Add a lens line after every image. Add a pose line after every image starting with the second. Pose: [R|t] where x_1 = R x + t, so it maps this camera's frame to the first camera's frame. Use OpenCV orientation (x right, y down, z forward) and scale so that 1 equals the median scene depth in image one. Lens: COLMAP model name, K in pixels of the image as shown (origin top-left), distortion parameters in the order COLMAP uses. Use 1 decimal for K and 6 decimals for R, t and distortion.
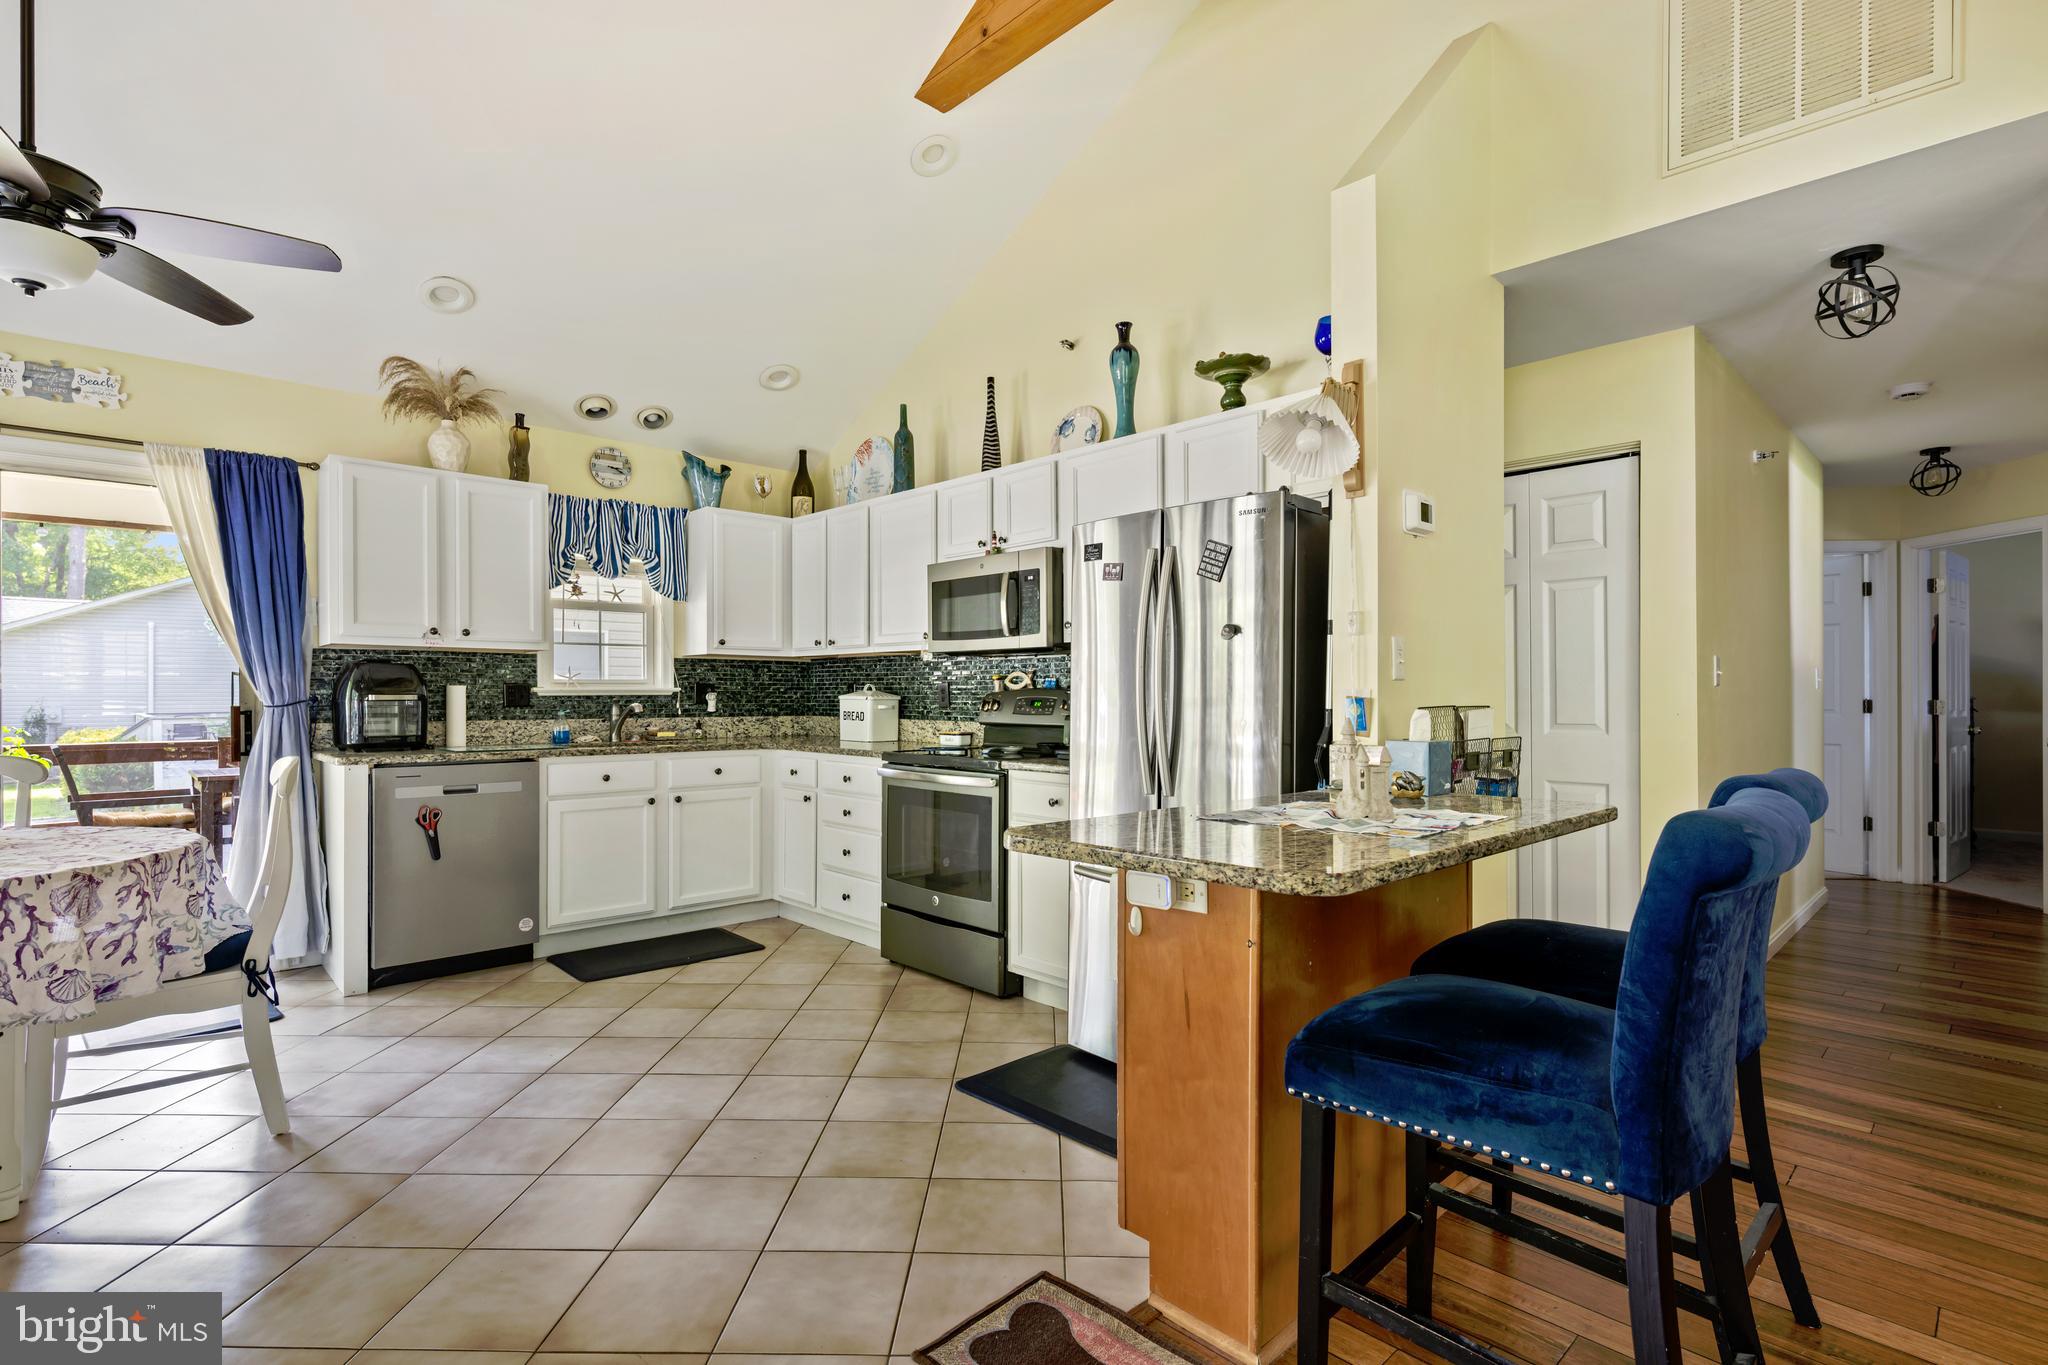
lens RADIAL K [[979.3, 0, 1035.1], [0, 979.3, 692.4], [0, 0, 1]] dist [0.015073, -0.012816]
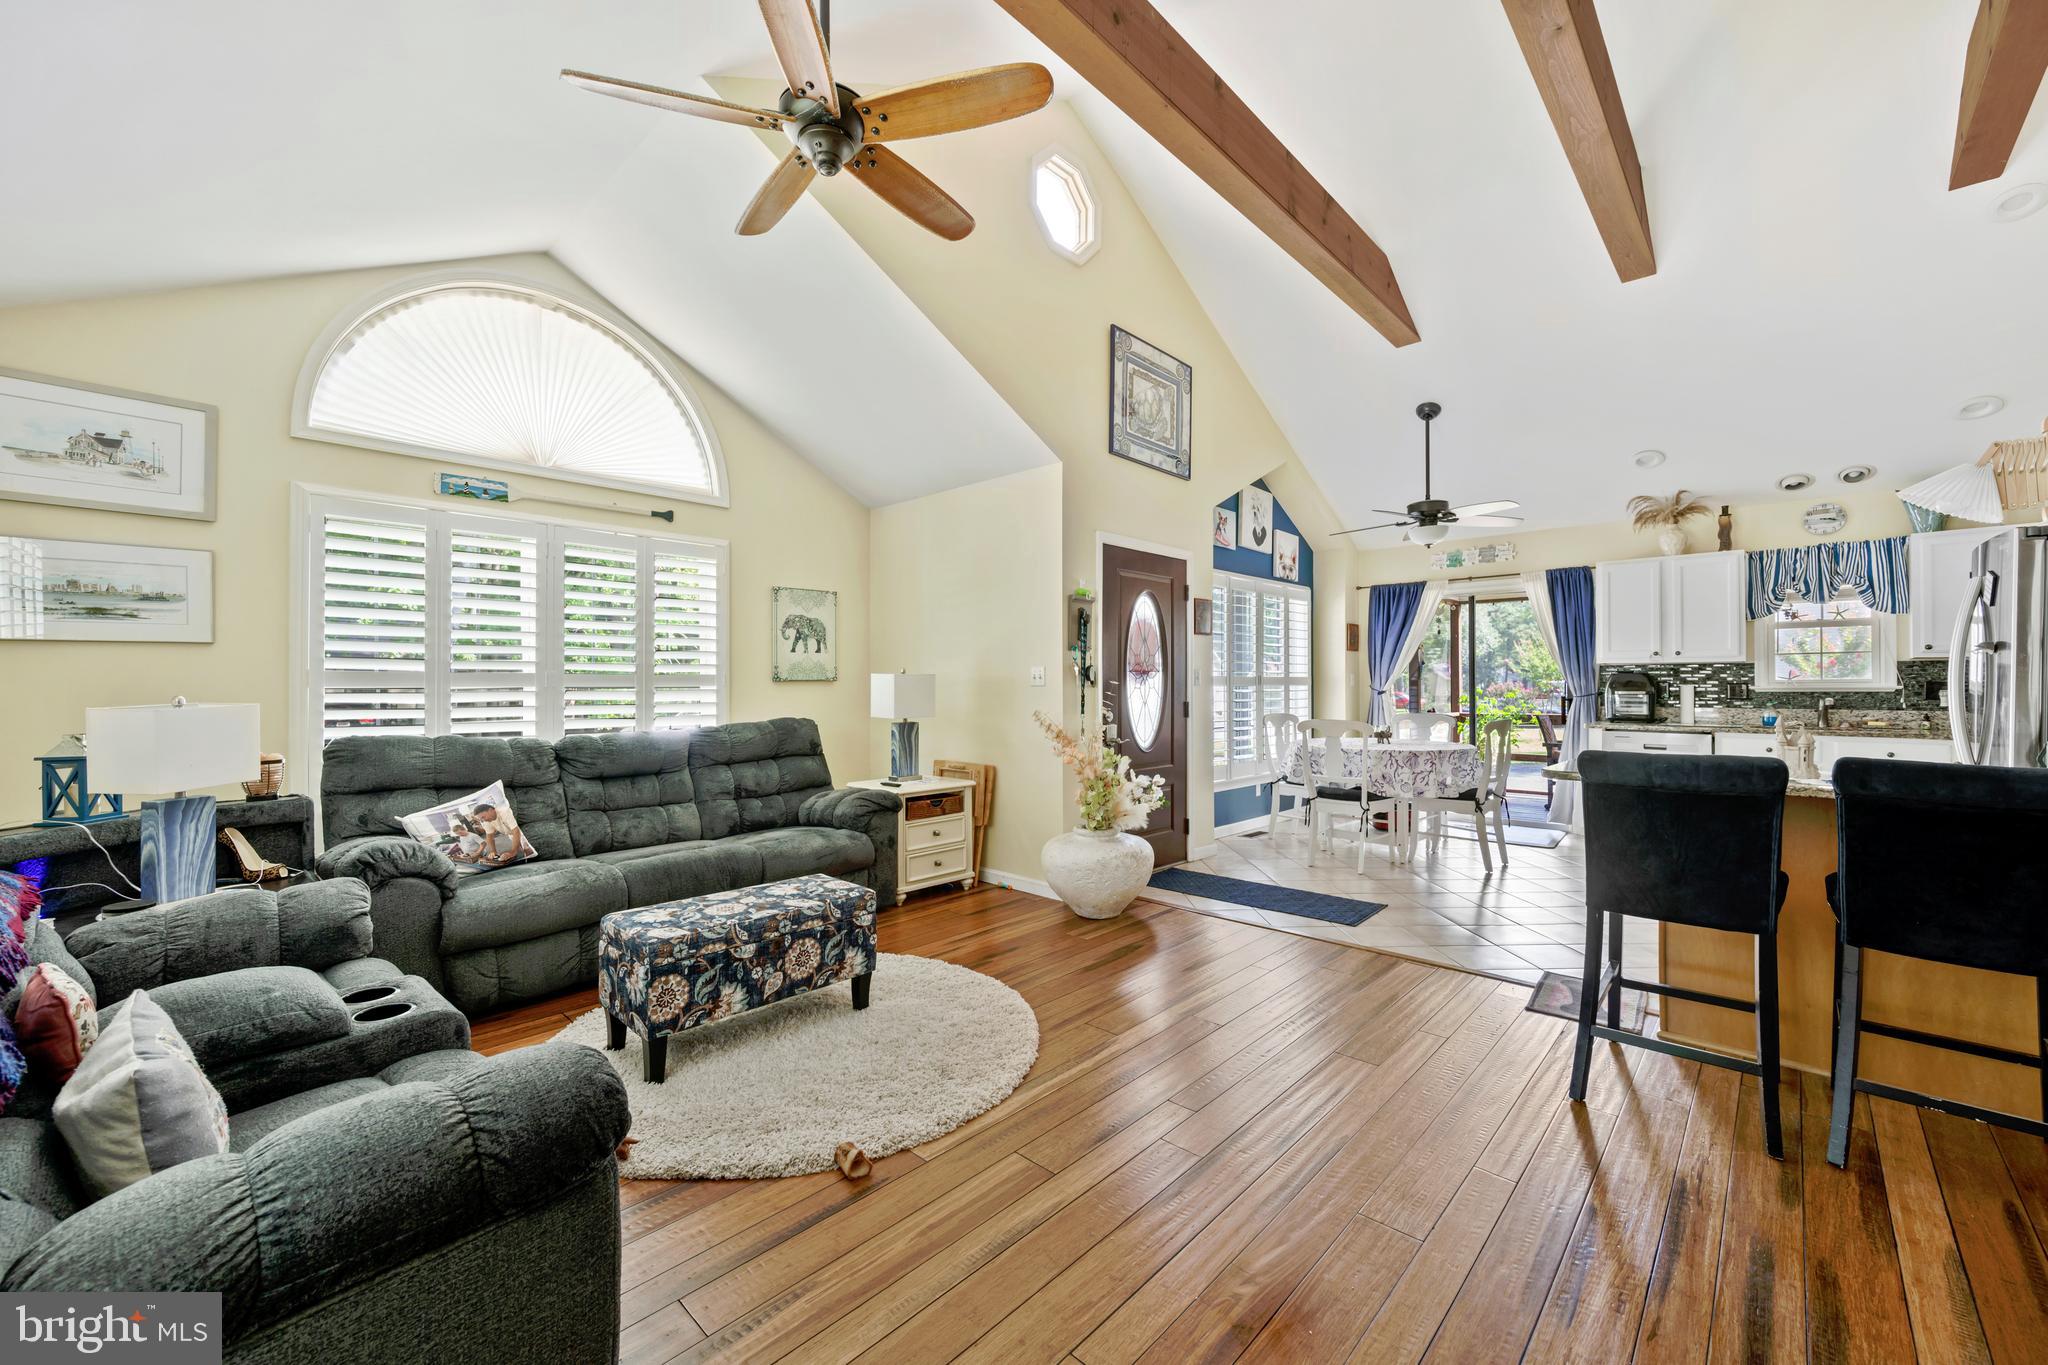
lens RADIAL K [[816.9, 0, 1024.0], [0, 816.9, 682.5], [0, 0, 1]] dist [0.001226, 0.000097]
pose [[0.045857, -0.001798, -0.998946, 0.650589], [0.005481, 0.999984, -0.001548, -0.014379], [0.998933, -0.005404, 0.045866, -0.131357]]
